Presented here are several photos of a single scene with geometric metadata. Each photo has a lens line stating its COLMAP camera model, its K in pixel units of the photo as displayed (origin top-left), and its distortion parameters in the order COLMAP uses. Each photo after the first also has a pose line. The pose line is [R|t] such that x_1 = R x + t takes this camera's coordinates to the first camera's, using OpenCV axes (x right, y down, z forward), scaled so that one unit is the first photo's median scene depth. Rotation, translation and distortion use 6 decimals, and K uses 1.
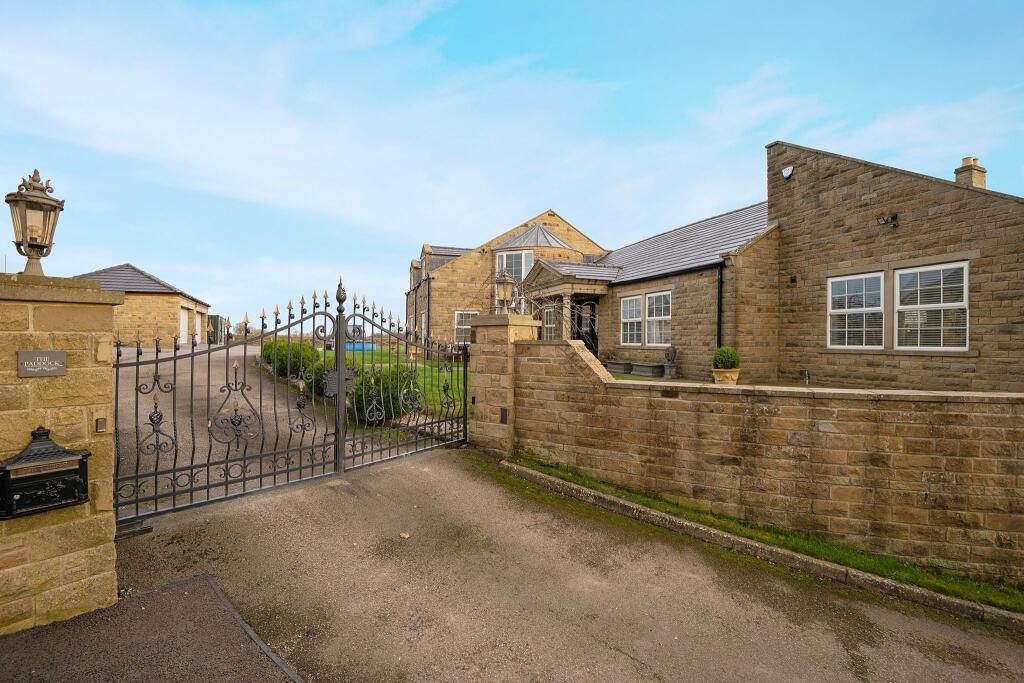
lens RADIAL K [[455.2, 0, 512.0], [0, 455.2, 341.5], [0, 0, 1]] dist [-0.001831, -0.000484]
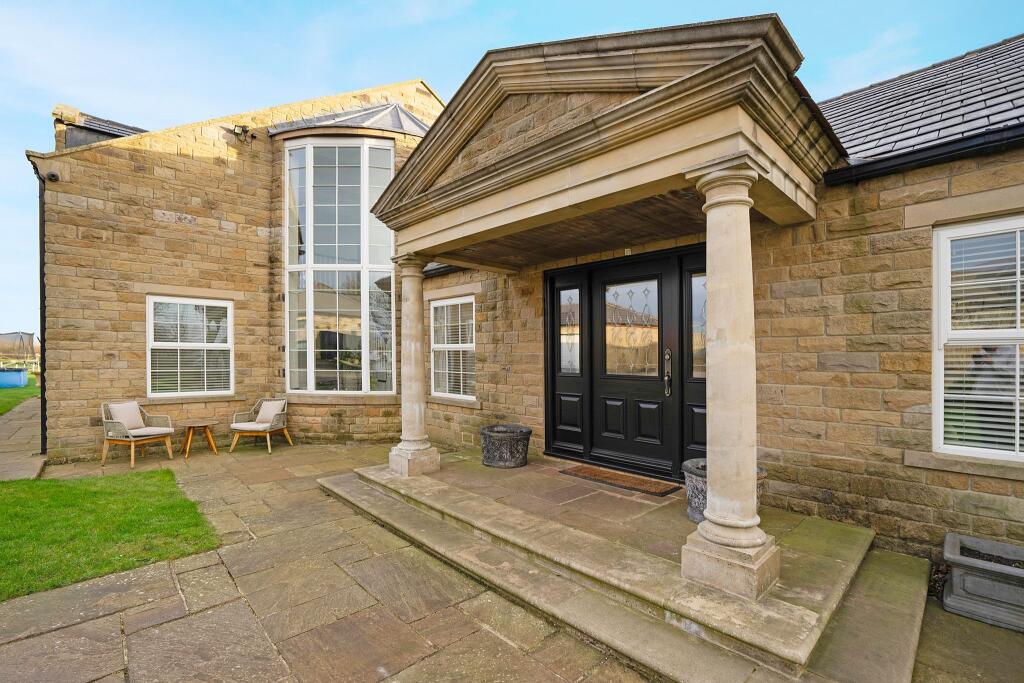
lens RADIAL K [[455.2, 0, 512.0], [0, 455.2, 341.5], [0, 0, 1]] dist [-0.001831, -0.000484]
pose [[0.917396, -0.012781, 0.397770, -0.021050], [0.012153, 0.999918, 0.004102, -0.046672], [-0.397790, 0.001071, 0.917476, 0.884840]]
